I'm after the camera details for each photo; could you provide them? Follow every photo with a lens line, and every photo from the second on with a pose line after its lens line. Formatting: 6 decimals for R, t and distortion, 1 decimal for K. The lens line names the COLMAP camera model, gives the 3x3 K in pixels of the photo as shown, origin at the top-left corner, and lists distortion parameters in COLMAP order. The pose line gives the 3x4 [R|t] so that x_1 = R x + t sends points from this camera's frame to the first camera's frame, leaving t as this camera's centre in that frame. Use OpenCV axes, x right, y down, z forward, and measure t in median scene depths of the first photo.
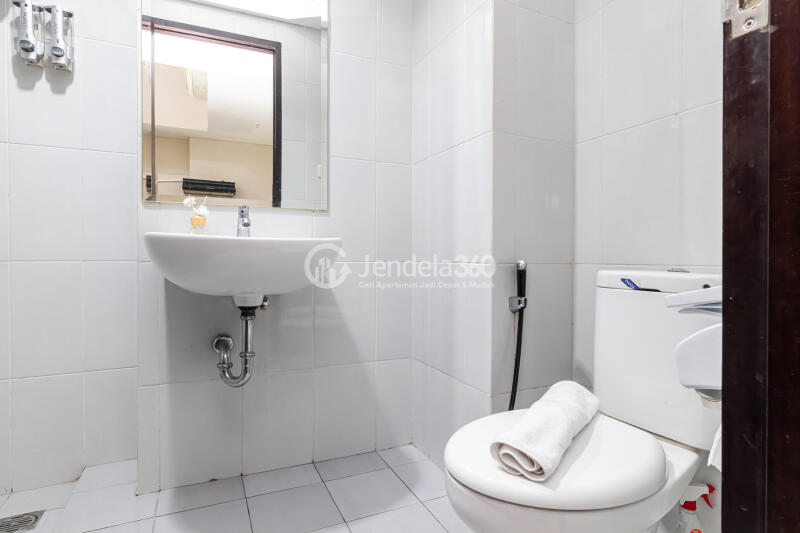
lens RADIAL K [[427.6, 0, 400.0], [0, 427.6, 266.5], [0, 0, 1]] dist [-0.004157, 0.000948]
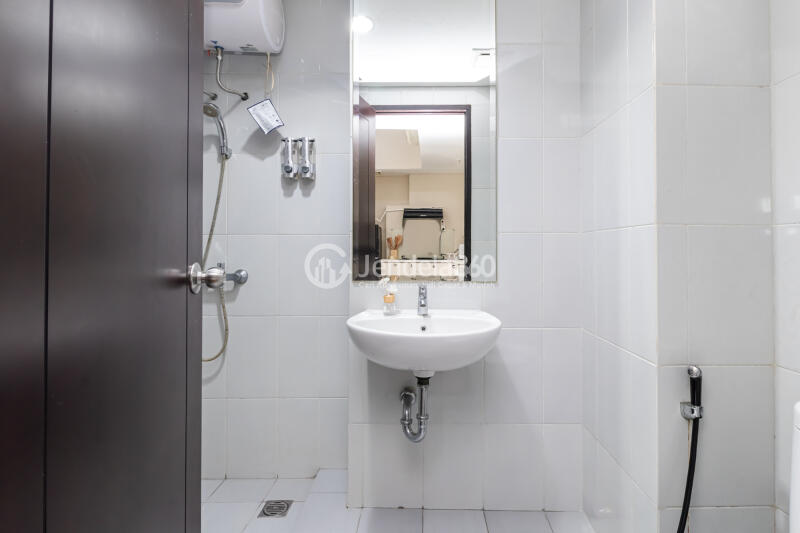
lens RADIAL K [[384.3, 0, 421.0], [0, 384.3, 266.6], [0, 0, 1]] dist [0.000595, -0.000043]
pose [[0.908958, -0.007392, -0.416822, 0.075136], [-0.001858, 0.999761, -0.021781, -0.158200], [0.416883, 0.020573, 0.908727, 0.009666]]
